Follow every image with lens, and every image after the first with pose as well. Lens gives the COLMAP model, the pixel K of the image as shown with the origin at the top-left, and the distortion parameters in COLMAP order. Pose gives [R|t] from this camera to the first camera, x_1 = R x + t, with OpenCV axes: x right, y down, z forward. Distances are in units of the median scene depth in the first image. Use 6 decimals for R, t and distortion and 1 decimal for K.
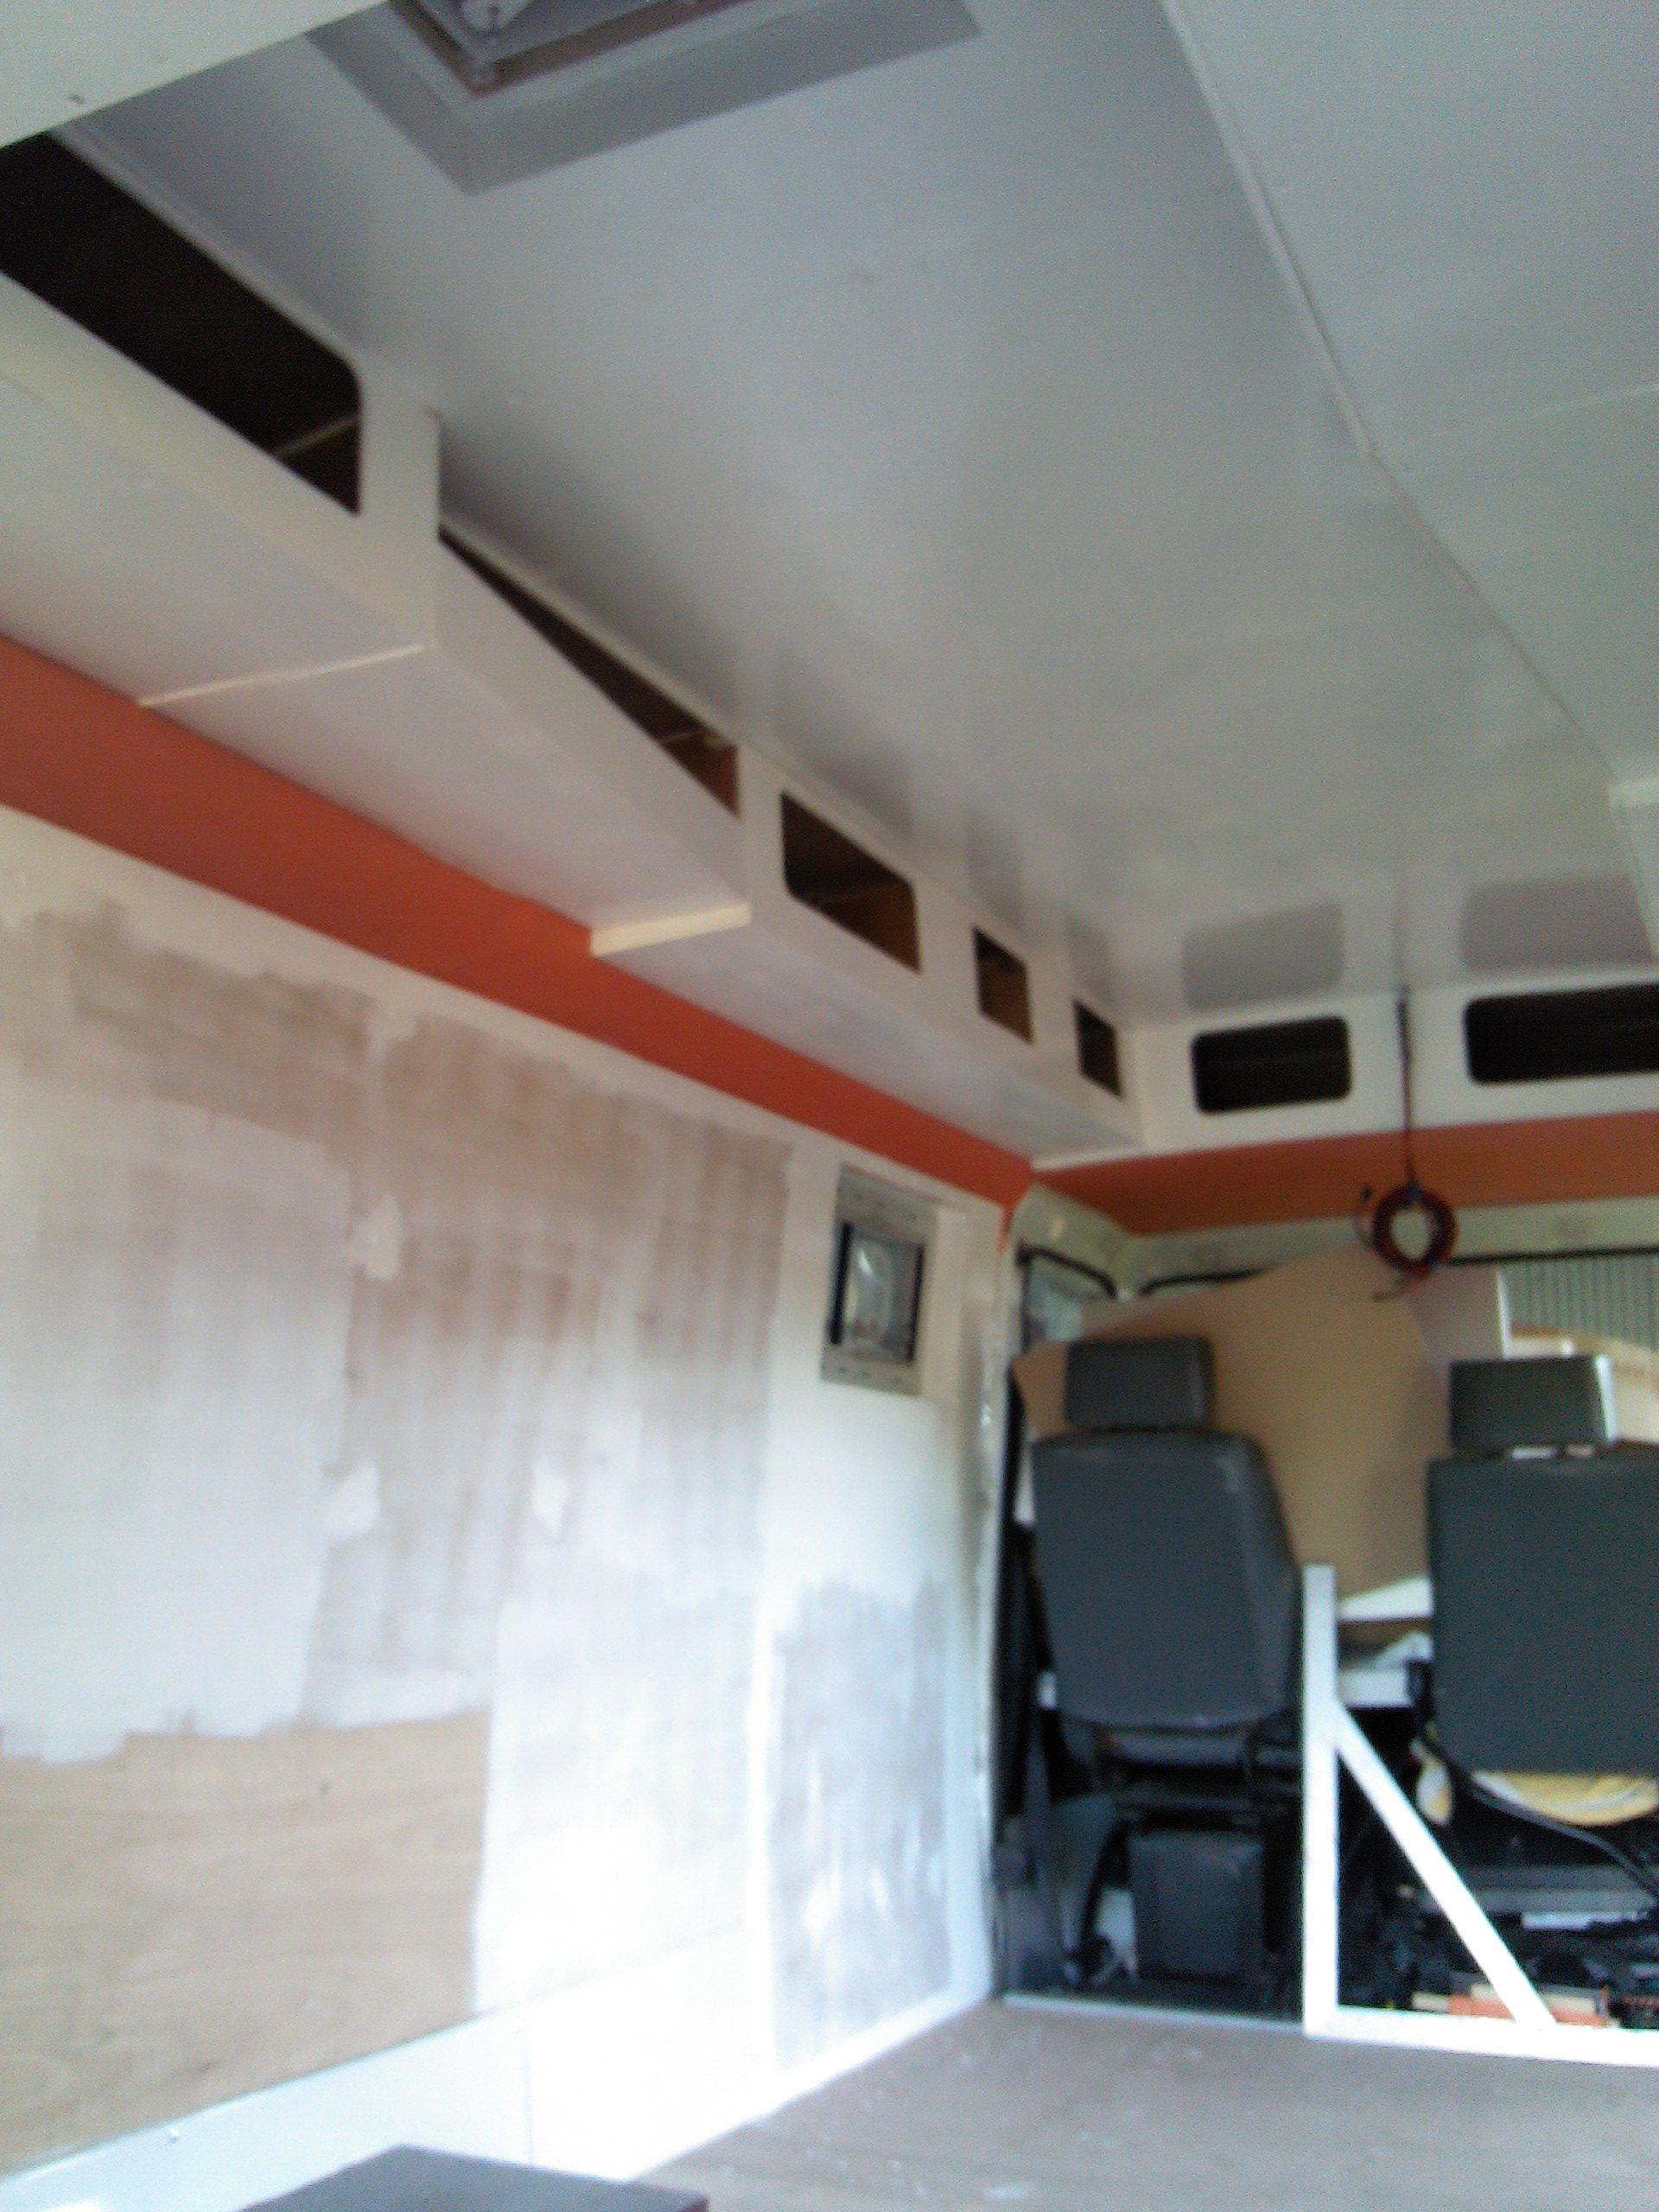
lens RADIAL K [[2149.9, 0, 795.1], [0, 2149.9, 1107.6], [0, 0, 1]] dist [0.121427, -0.333669]
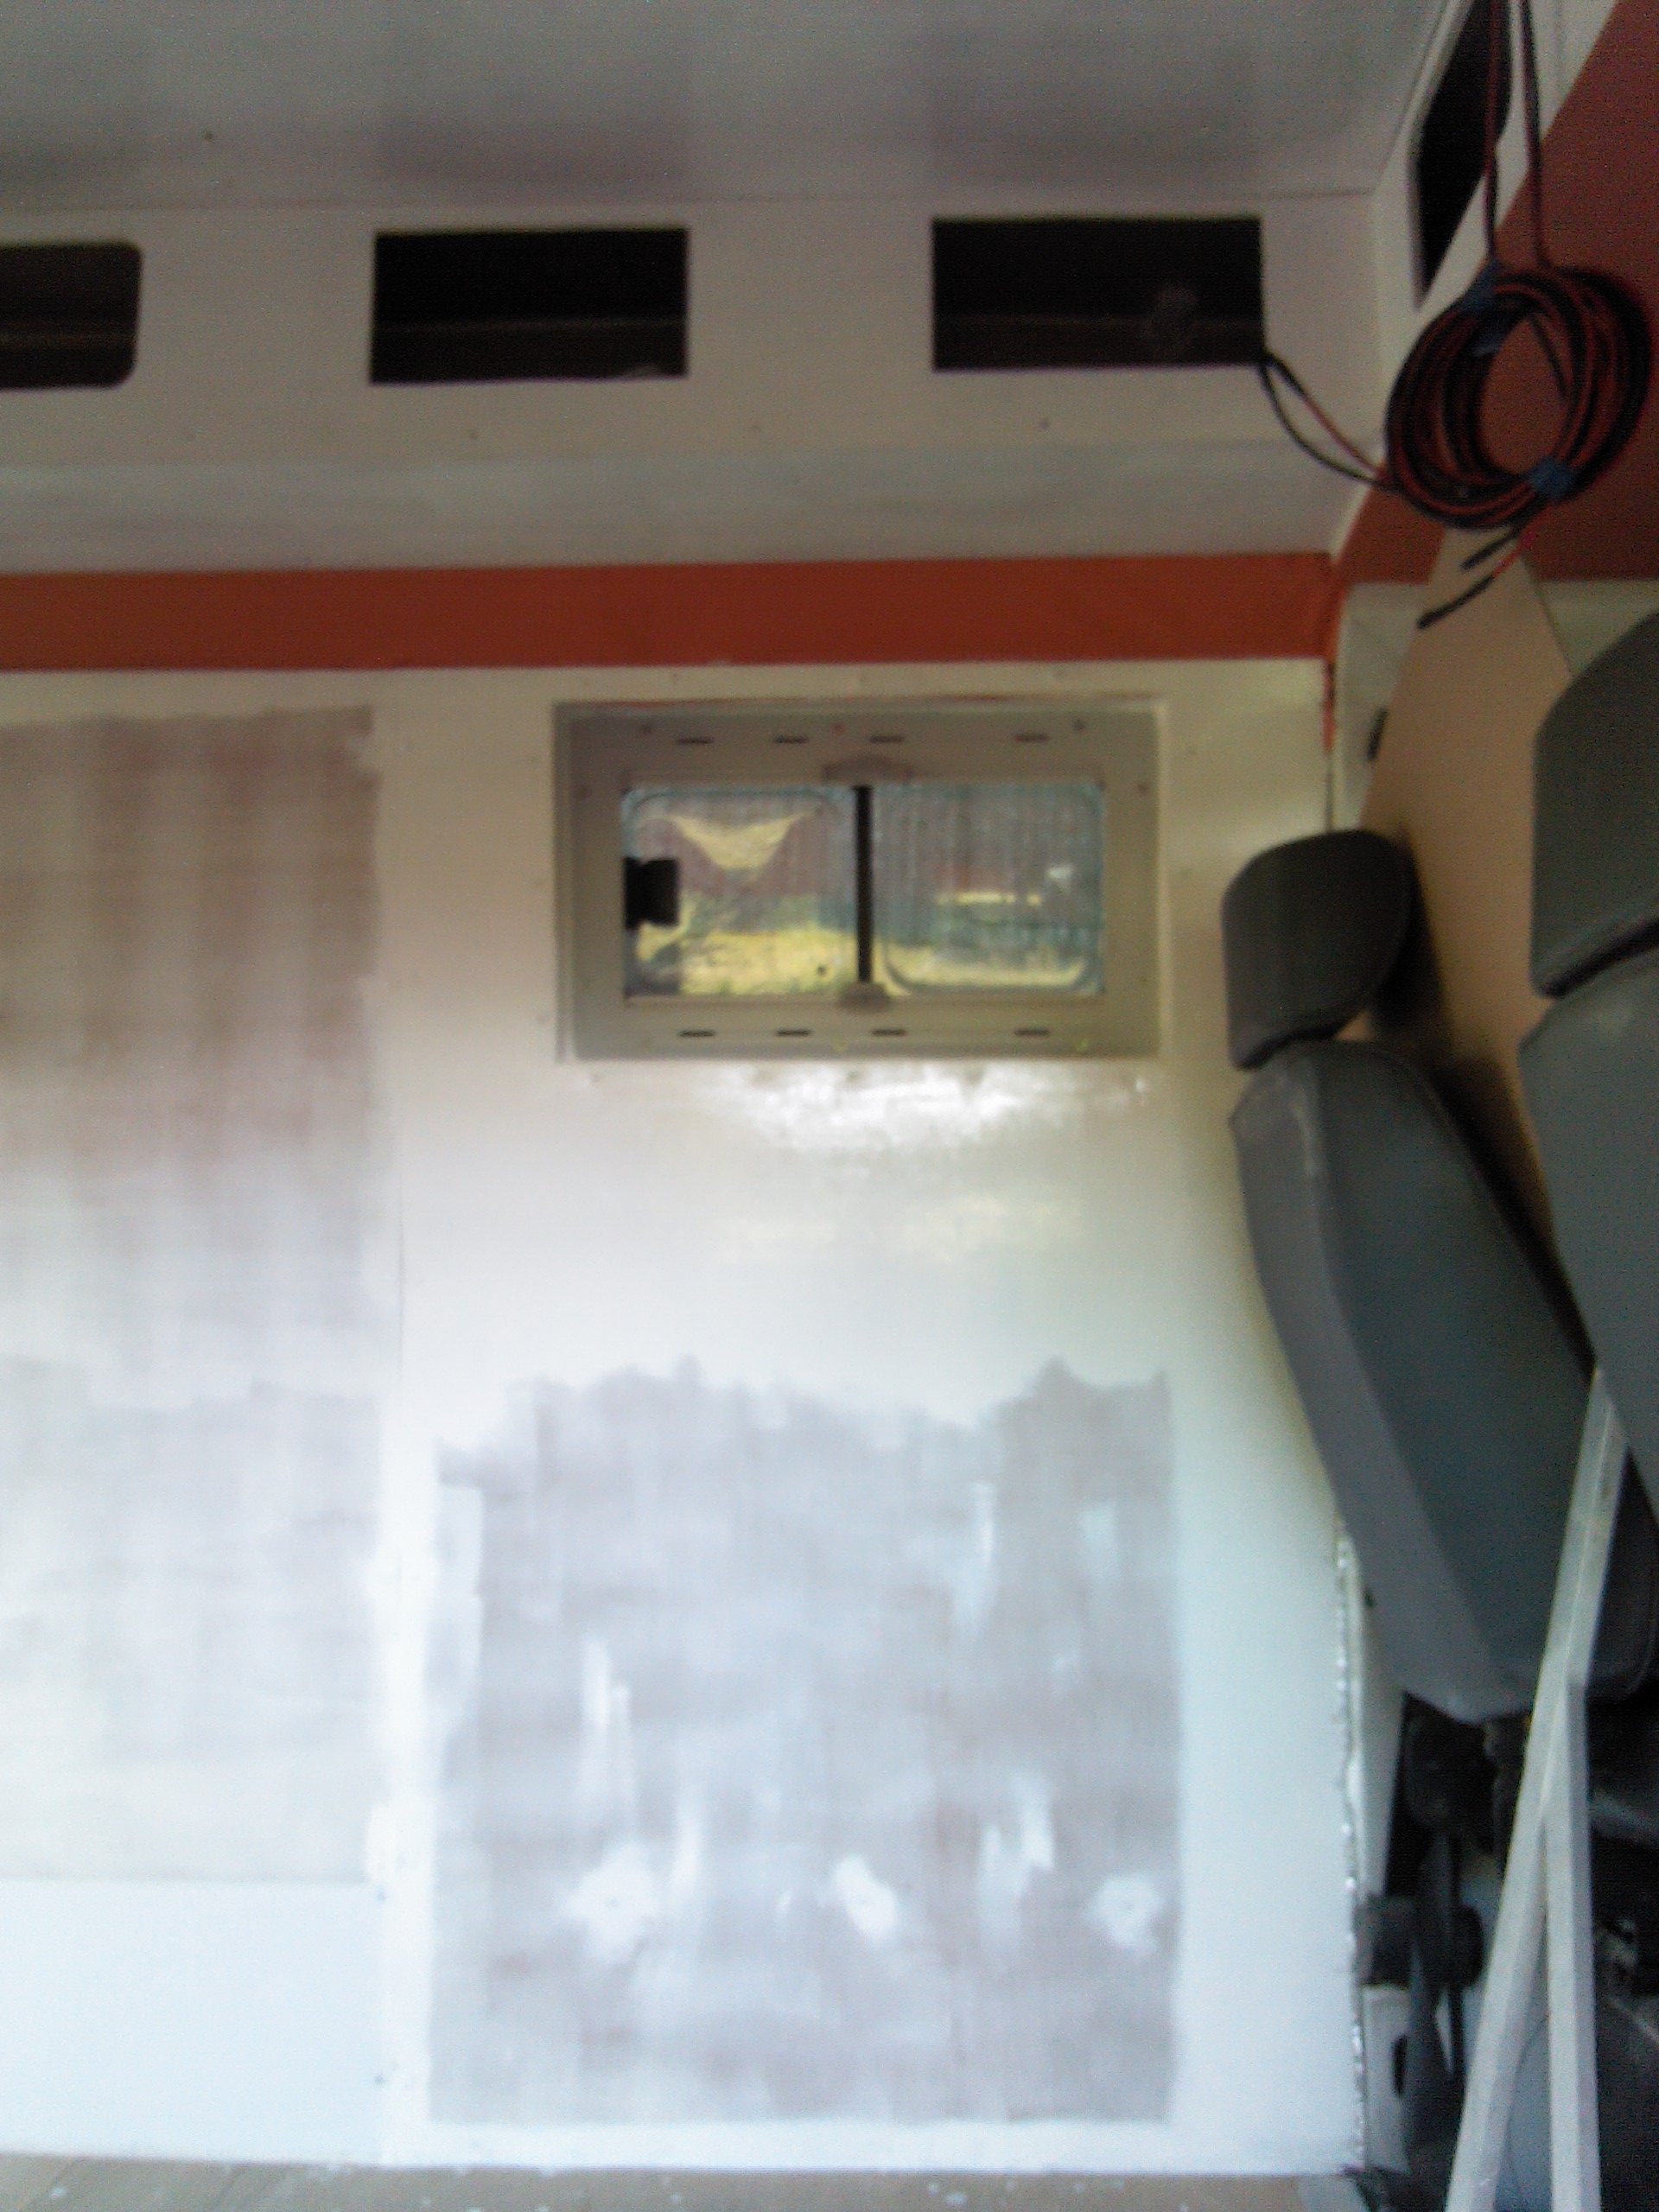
lens RADIAL K [[2149.9, 0, 795.1], [0, 2149.9, 1107.6], [0, 0, 1]] dist [0.121427, -0.333669]
pose [[0.396705, -0.094260, -0.913094, 0.553301], [0.186069, 0.982321, -0.020567, 0.151709], [0.898890, -0.161740, 0.407230, 0.739744]]
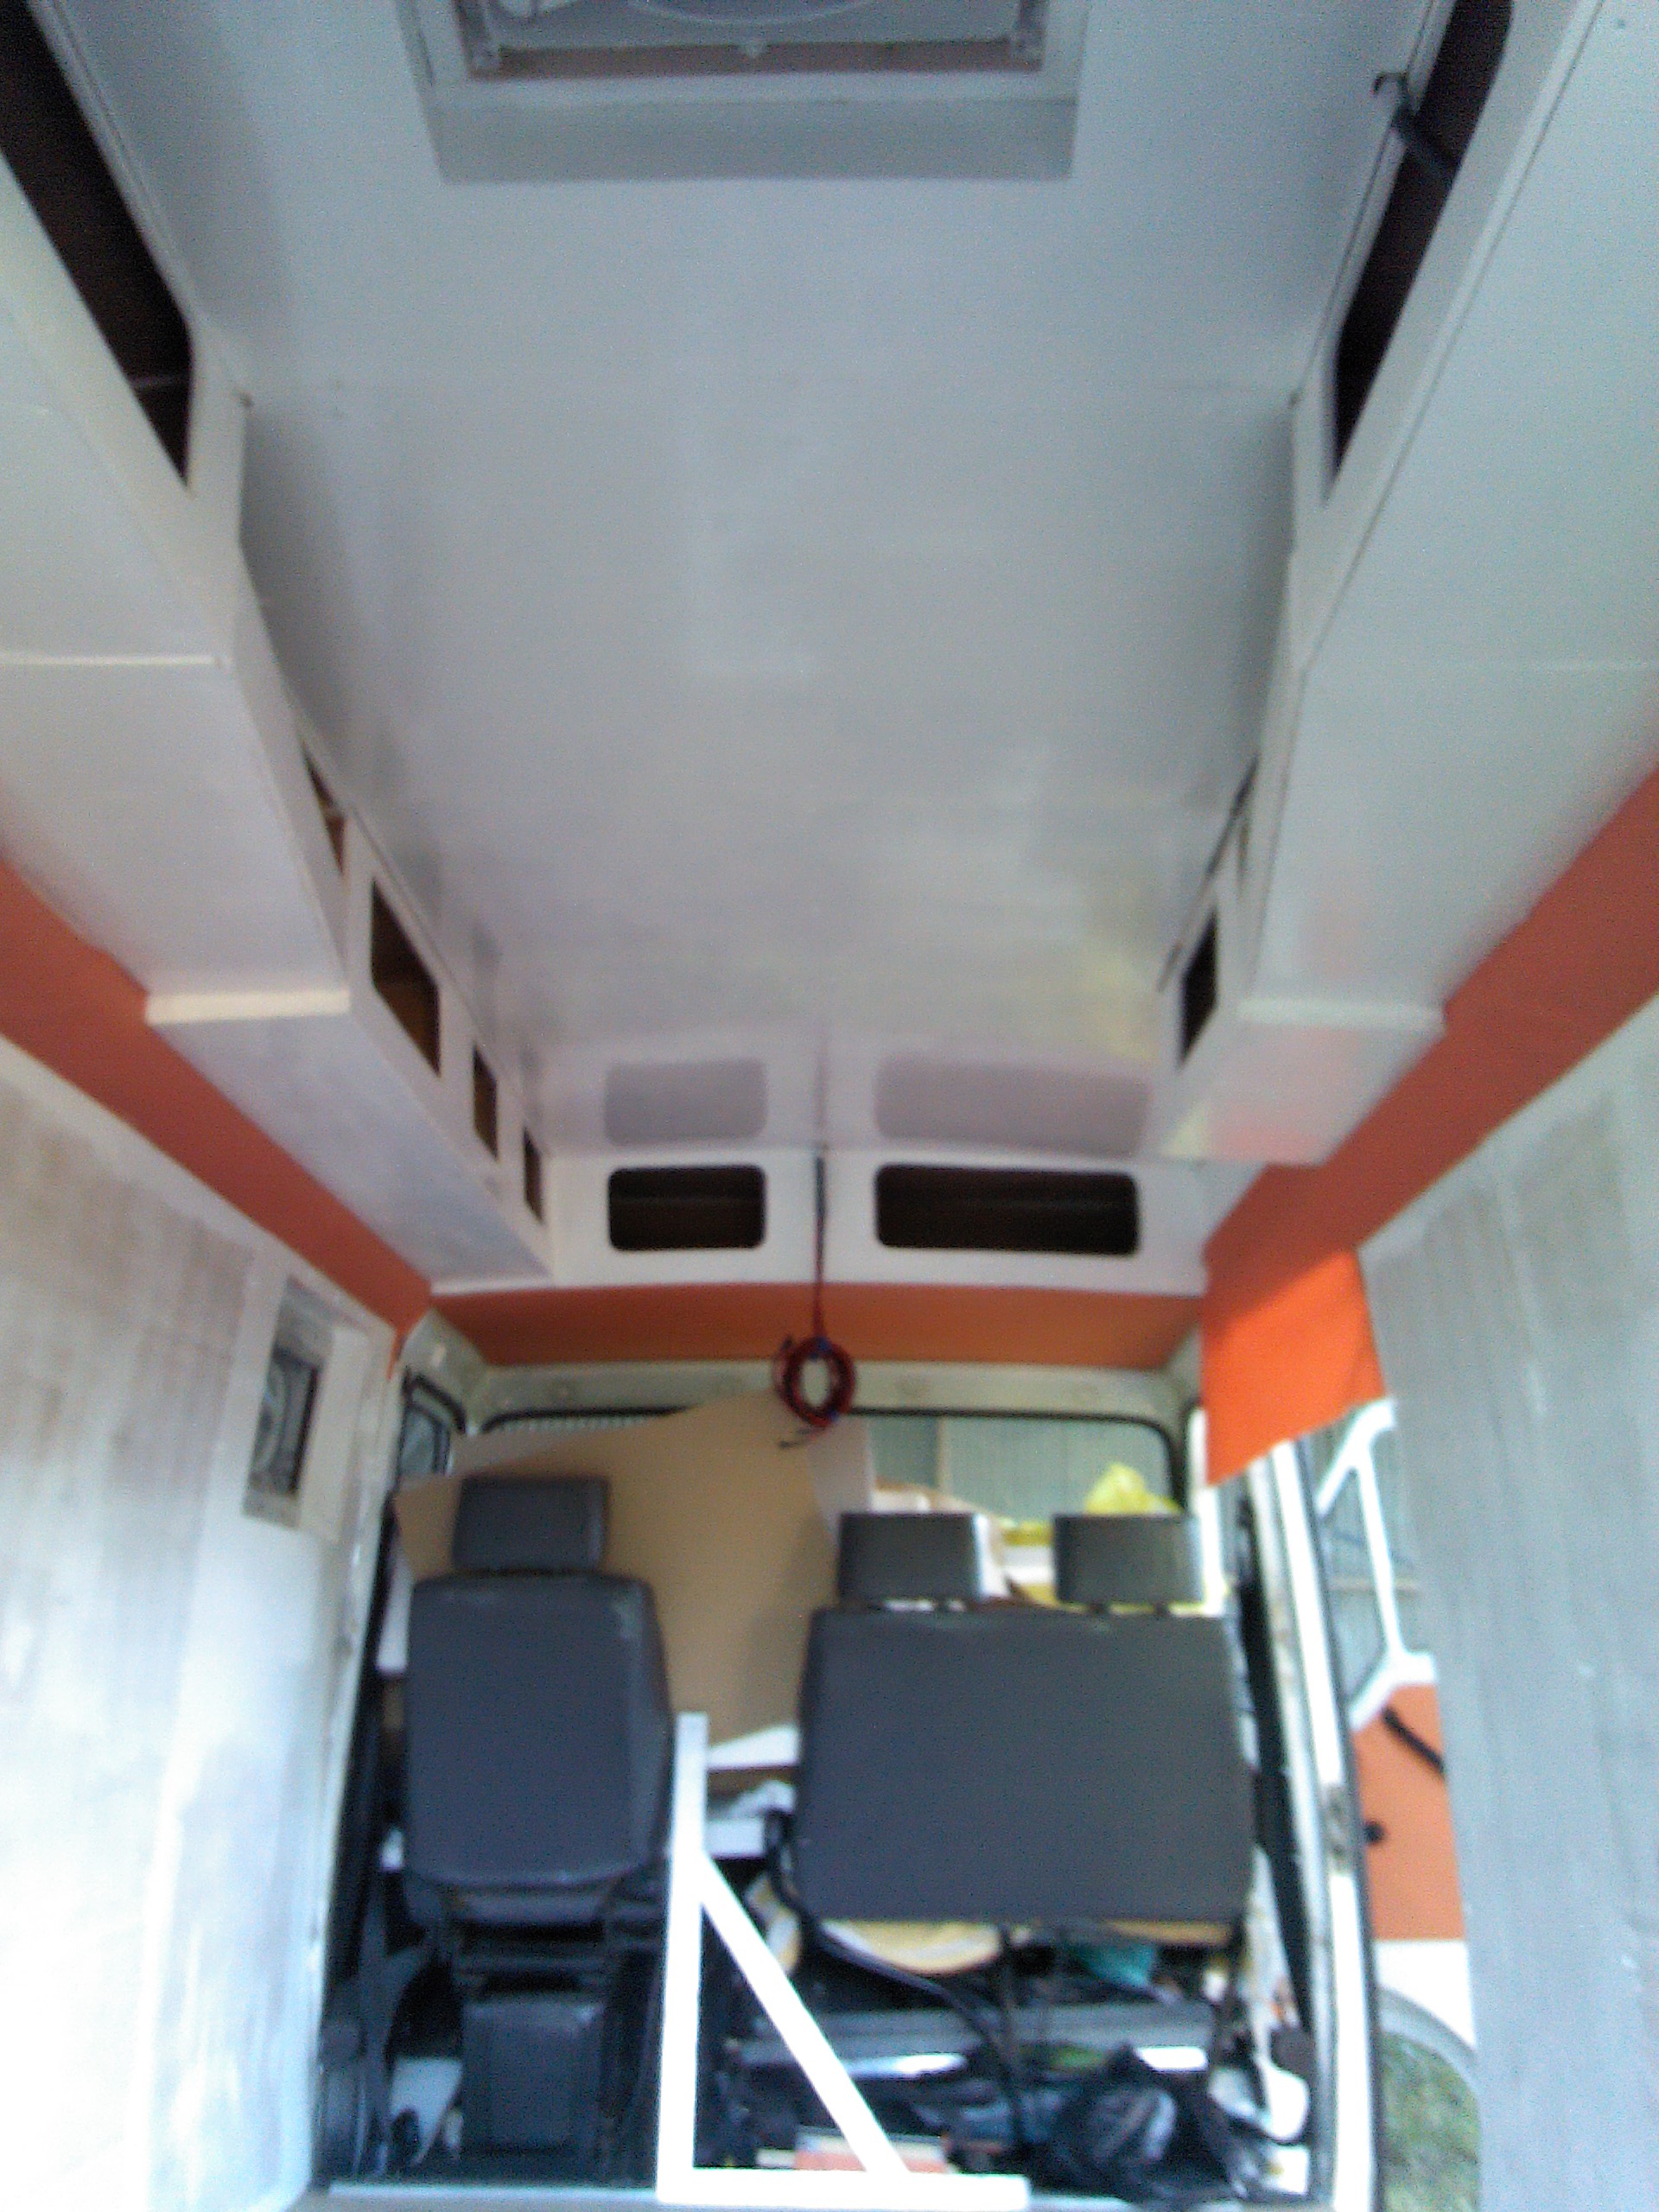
lens RADIAL K [[2149.9, 0, 795.1], [0, 2149.9, 1107.6], [0, 0, 1]] dist [0.121427, -0.333669]
pose [[0.909714, 0.112828, 0.399612, -0.147108], [-0.090464, 0.993112, -0.074457, 0.004141], [-0.405261, 0.031584, 0.913655, 0.062660]]
